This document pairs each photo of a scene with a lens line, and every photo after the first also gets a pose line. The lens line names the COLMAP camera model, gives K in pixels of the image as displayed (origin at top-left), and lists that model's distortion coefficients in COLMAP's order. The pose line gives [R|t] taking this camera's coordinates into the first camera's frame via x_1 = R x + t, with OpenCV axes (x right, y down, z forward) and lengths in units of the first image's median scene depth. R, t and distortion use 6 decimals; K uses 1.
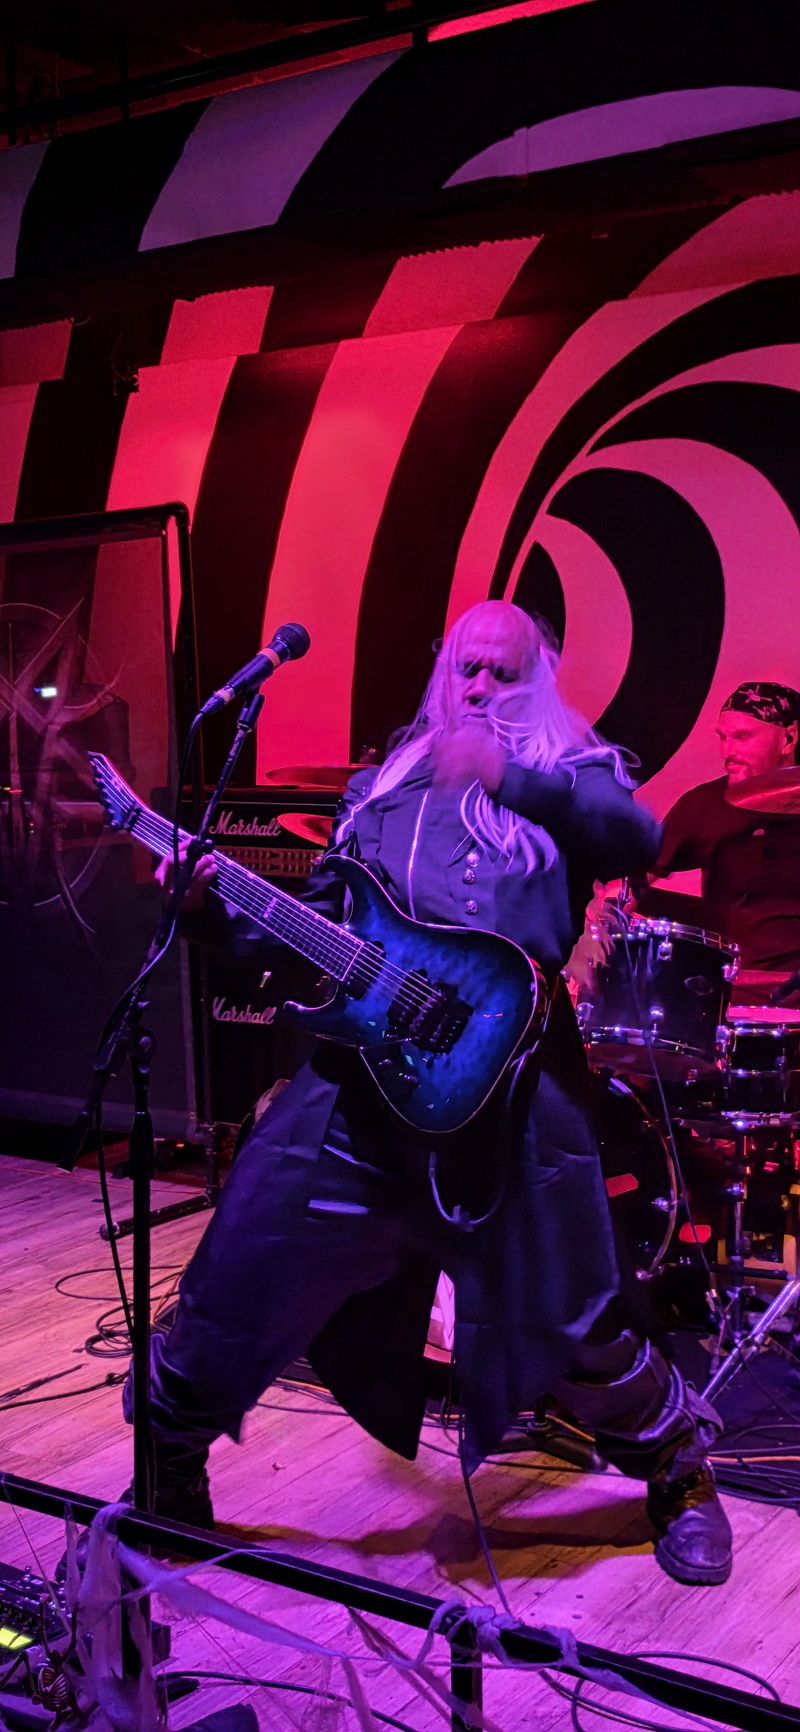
lens RADIAL K [[1806.1, 0, 403.9], [0, 1806.1, 869.5], [0, 0, 1]] dist [0.083324, 0.000000]
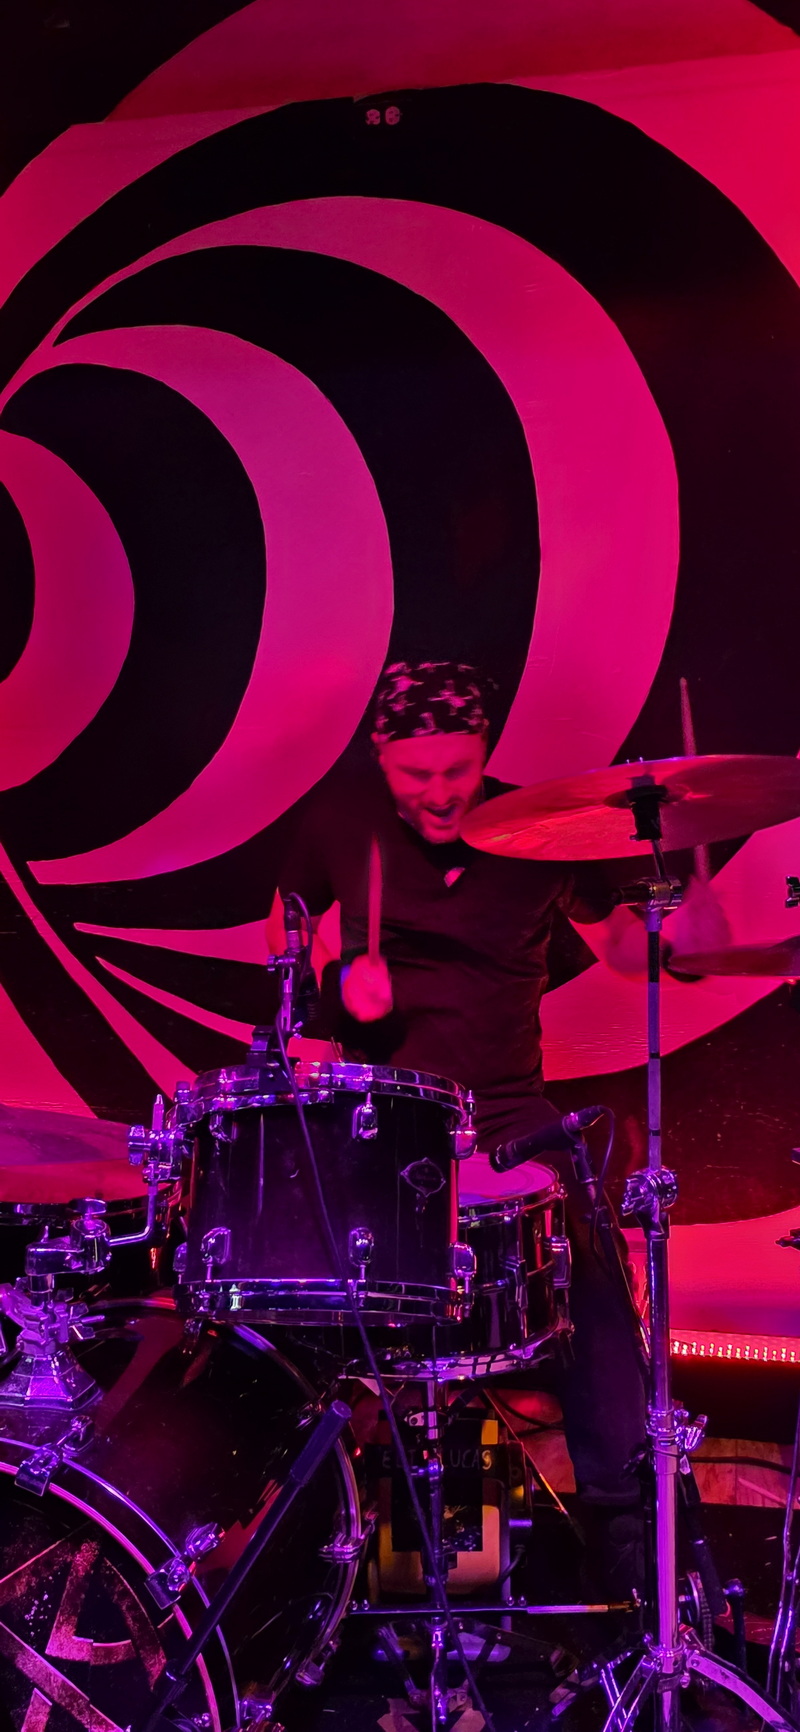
lens RADIAL K [[1662.5, 0, 424.3], [0, 1662.5, 885.7], [0, 0, 1]] dist [0.045558, 0.000000]
pose [[0.929765, -0.046464, 0.365211, -0.015744], [0.046098, 0.998890, 0.009726, -0.024885], [-0.365257, 0.007793, 0.930874, 0.456352]]
